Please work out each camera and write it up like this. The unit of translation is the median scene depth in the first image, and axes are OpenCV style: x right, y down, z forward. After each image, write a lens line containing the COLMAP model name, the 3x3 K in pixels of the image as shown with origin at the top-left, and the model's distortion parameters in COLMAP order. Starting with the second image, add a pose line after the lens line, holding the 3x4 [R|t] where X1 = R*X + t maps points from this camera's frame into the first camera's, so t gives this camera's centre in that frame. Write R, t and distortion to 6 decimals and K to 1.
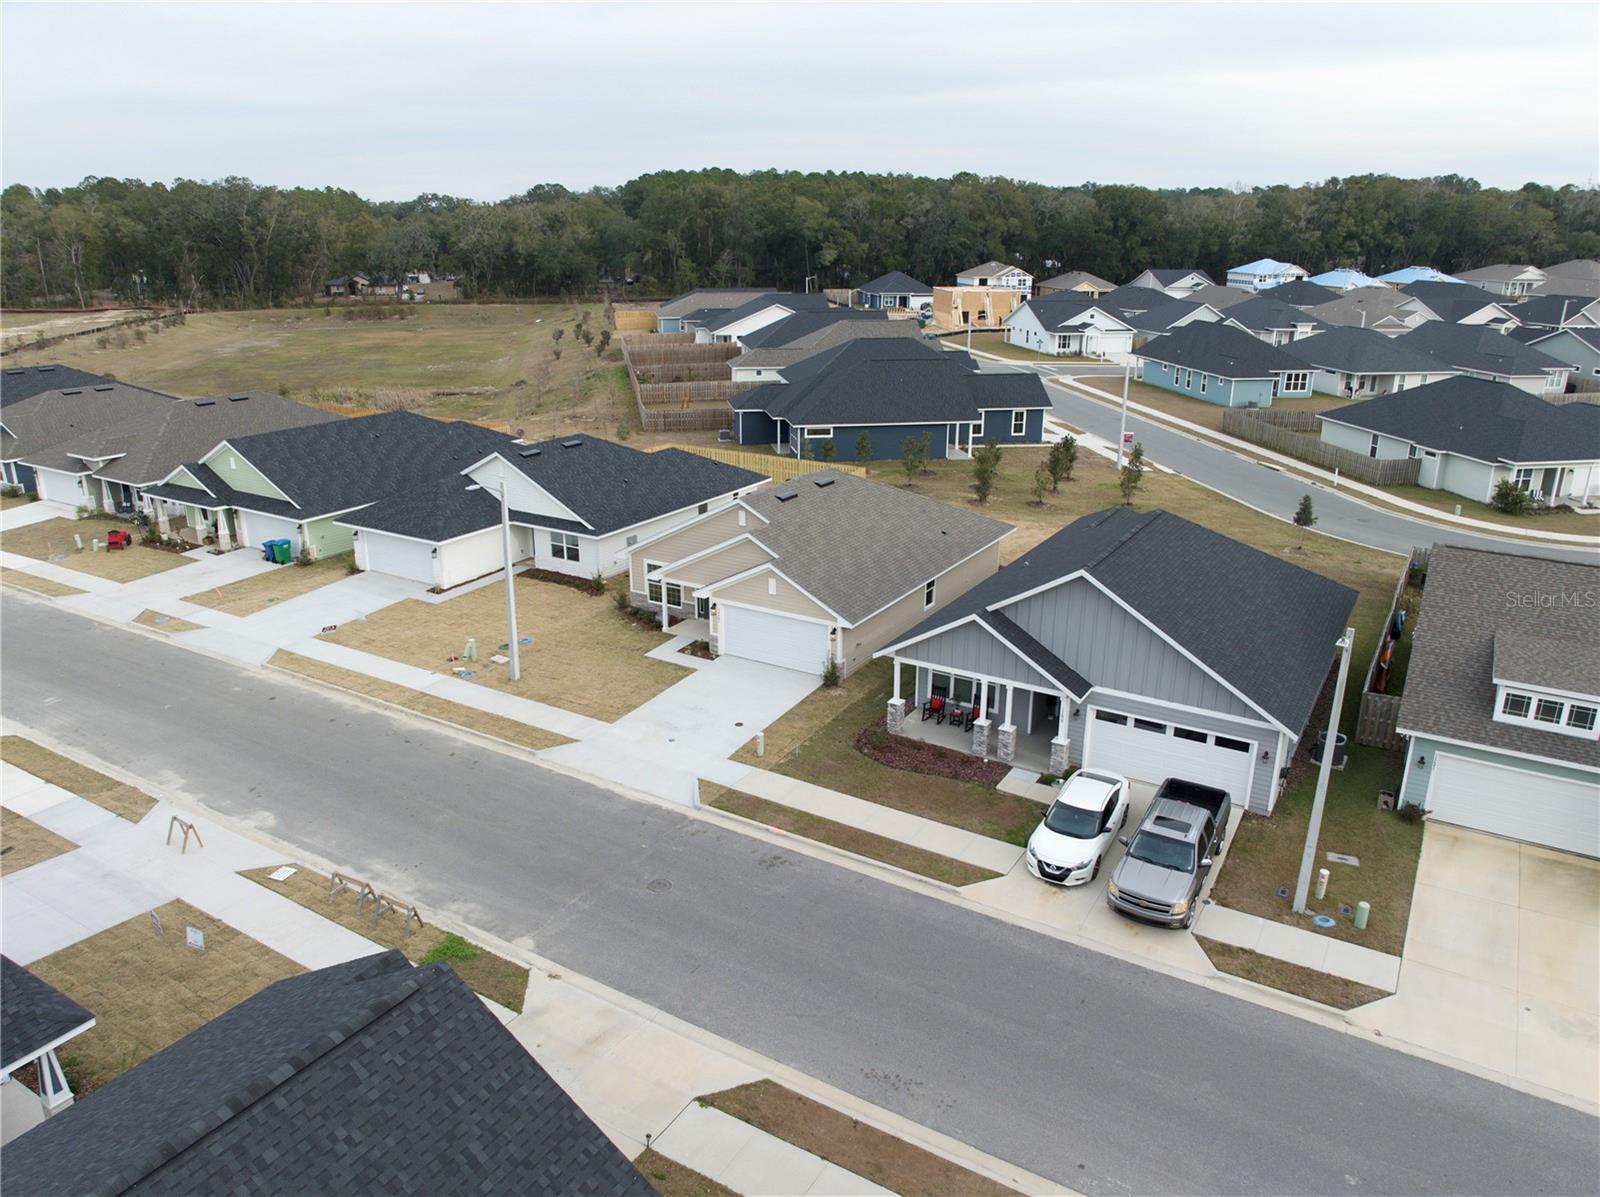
lens RADIAL K [[1124.0, 0, 808.0], [0, 1124.0, 600.5], [0, 0, 1]] dist [-0.042800, 0.016314]
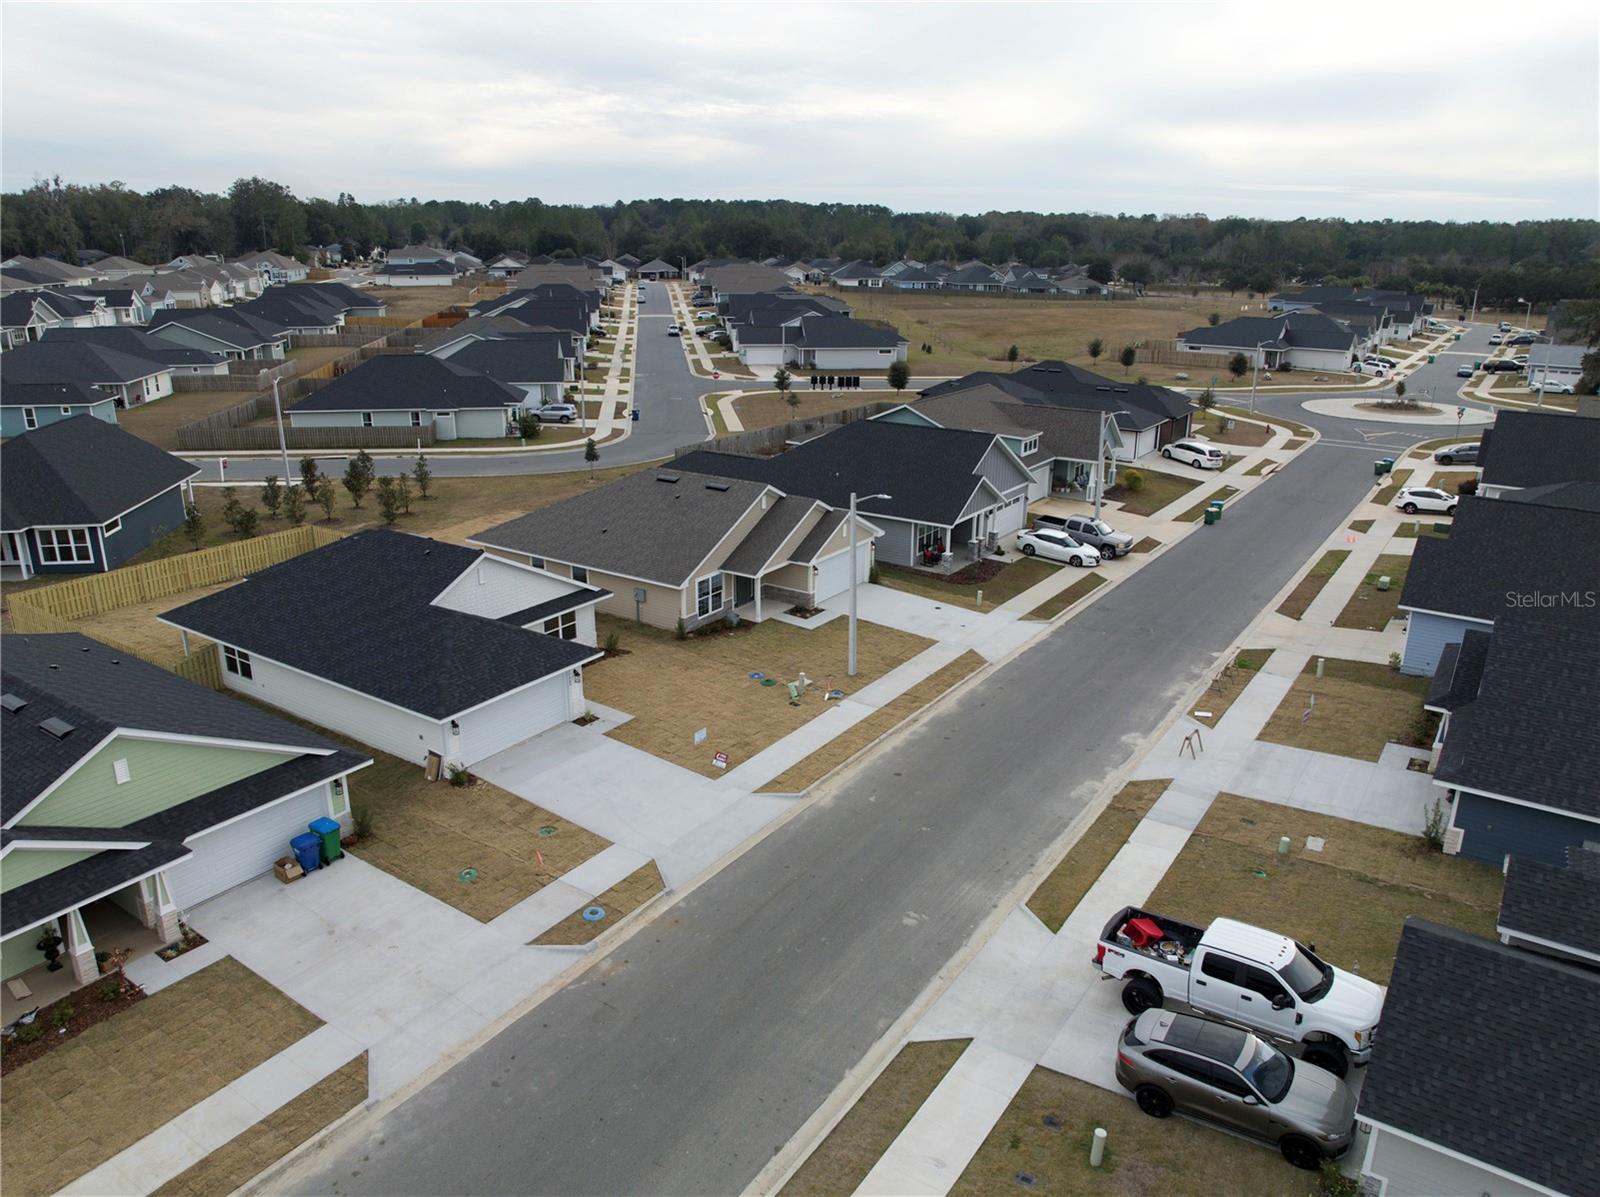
lens RADIAL K [[1124.0, 0, 799.5], [0, 1124.0, 600.2], [0, 0, 1]] dist [-0.042800, 0.016314]
pose [[0.058871, -0.318300, 0.946160, -1.137587], [0.313505, 0.905747, 0.285197, -0.287123], [-0.947760, 0.279836, 0.153111, 0.773805]]
